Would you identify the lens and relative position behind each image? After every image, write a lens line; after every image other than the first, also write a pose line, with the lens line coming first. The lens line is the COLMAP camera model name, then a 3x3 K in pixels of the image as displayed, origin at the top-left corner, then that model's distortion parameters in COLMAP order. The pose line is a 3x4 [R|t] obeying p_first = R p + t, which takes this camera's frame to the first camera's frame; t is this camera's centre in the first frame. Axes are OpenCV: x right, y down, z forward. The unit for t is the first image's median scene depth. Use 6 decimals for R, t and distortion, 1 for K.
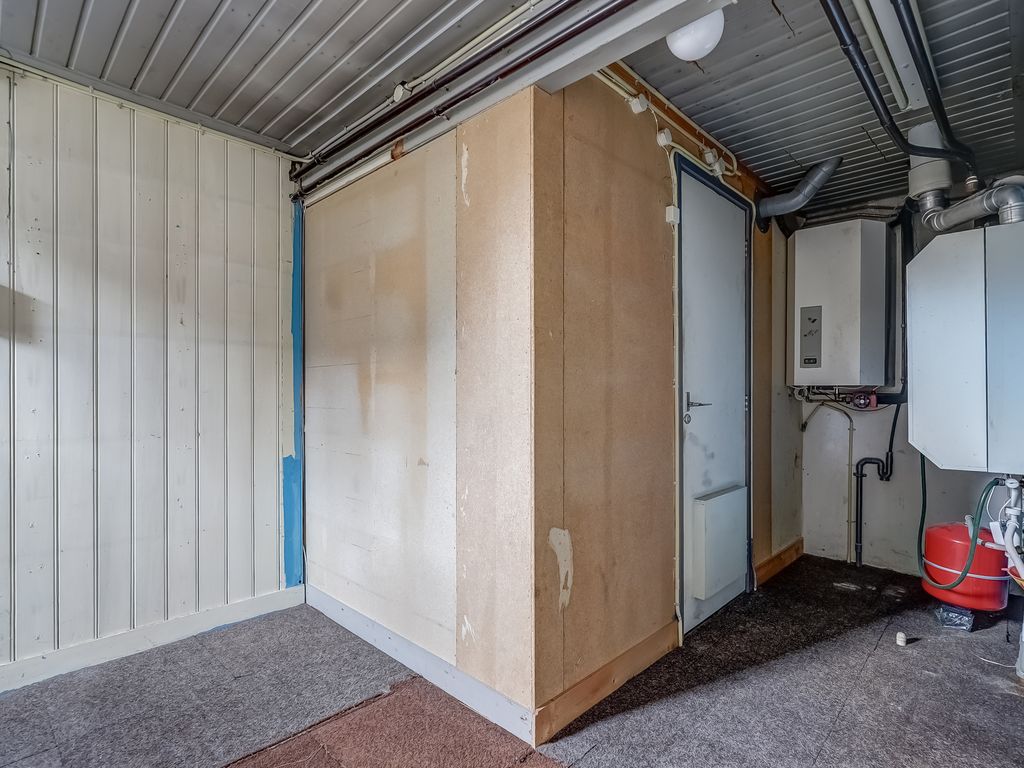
lens RADIAL K [[524.0, 0, 506.2], [0, 524.0, 392.0], [0, 0, 1]] dist [-0.024569, 0.014419]
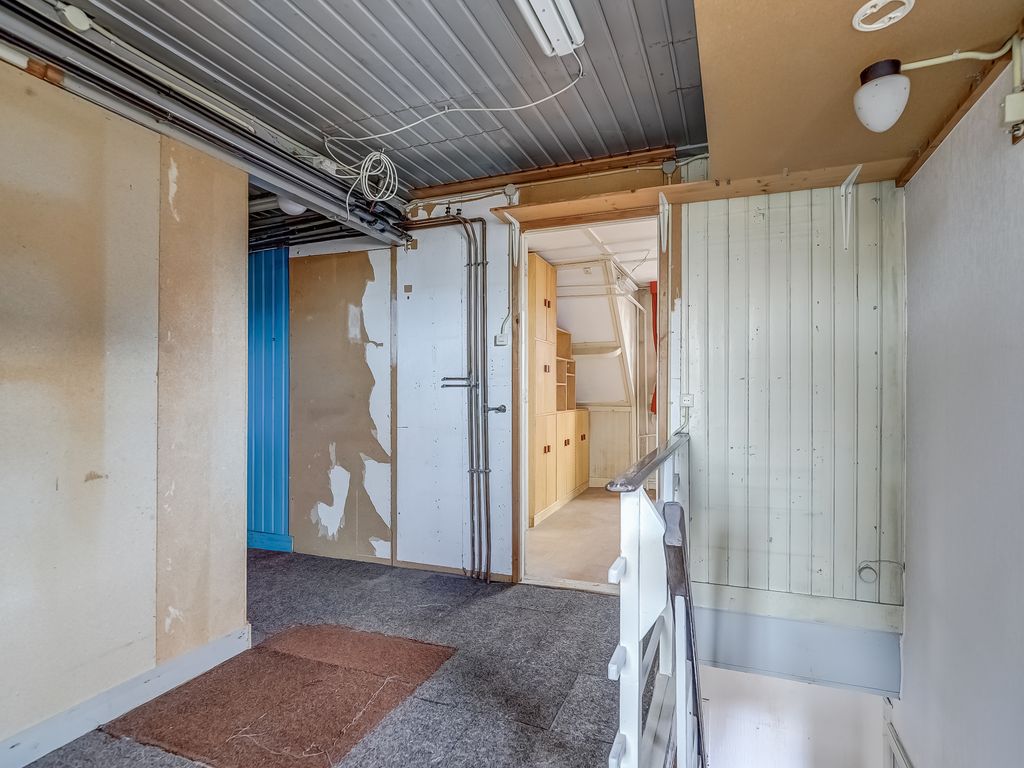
lens RADIAL K [[524.0, 0, 506.2], [0, 524.0, 392.0], [0, 0, 1]] dist [-0.024569, 0.014419]
pose [[-0.361835, 0.004871, 0.932229, -1.292480], [0.004495, 0.999984, -0.003480, 0.003891], [-0.932231, 0.002931, -0.361851, 0.742293]]
